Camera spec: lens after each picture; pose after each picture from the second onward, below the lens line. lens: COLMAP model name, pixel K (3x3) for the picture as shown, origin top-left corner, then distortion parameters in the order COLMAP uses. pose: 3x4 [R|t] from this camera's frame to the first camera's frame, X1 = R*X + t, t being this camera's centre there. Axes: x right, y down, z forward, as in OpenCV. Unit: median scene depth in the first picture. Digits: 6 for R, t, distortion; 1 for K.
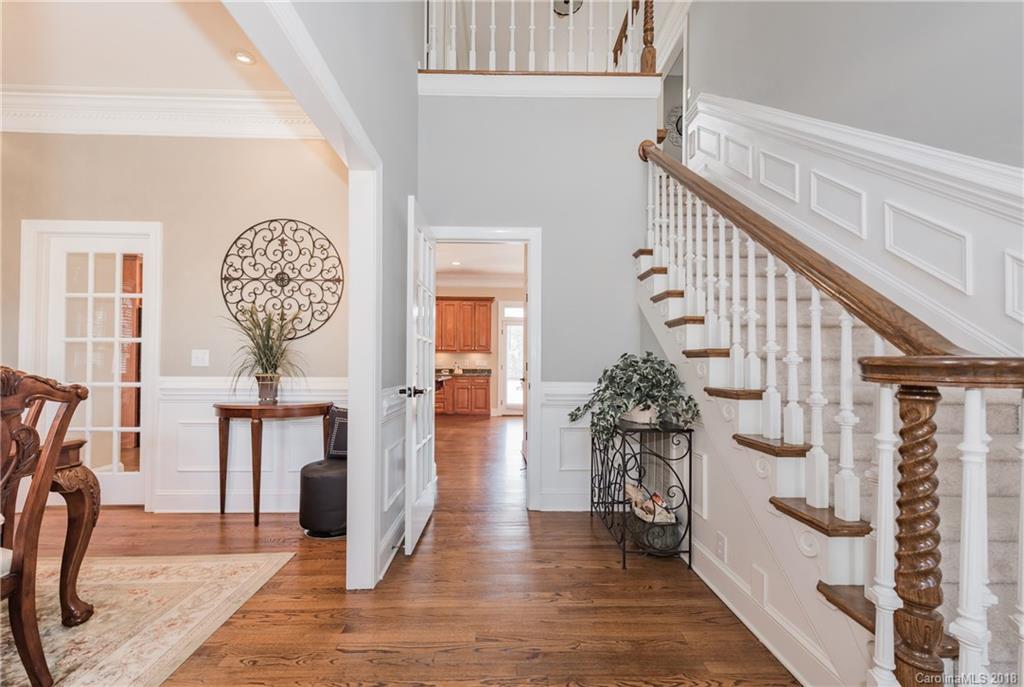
lens RADIAL K [[403.3, 0, 515.3], [0, 403.3, 355.1], [0, 0, 1]] dist [0.002779, 0.000076]
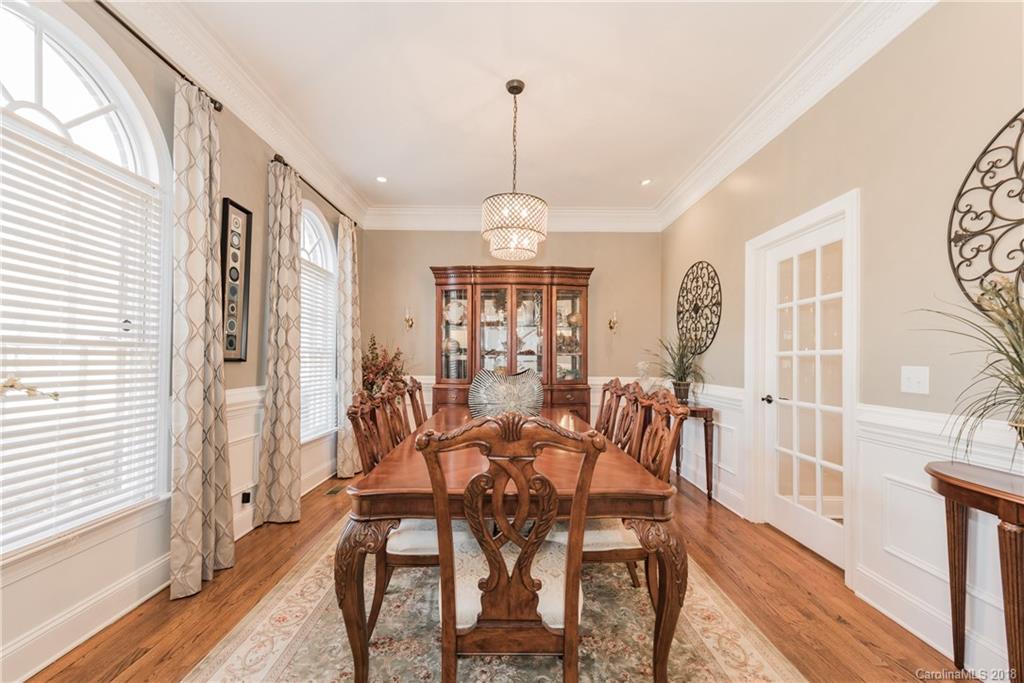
lens RADIAL K [[403.3, 0, 515.3], [0, 403.3, 353.1], [0, 0, 1]] dist [0.002779, 0.000076]
pose [[-0.008494, -0.022750, -0.999705, -0.158295], [-0.001109, 0.999741, -0.022742, -0.018248], [0.999963, 0.000916, -0.008517, 0.395806]]
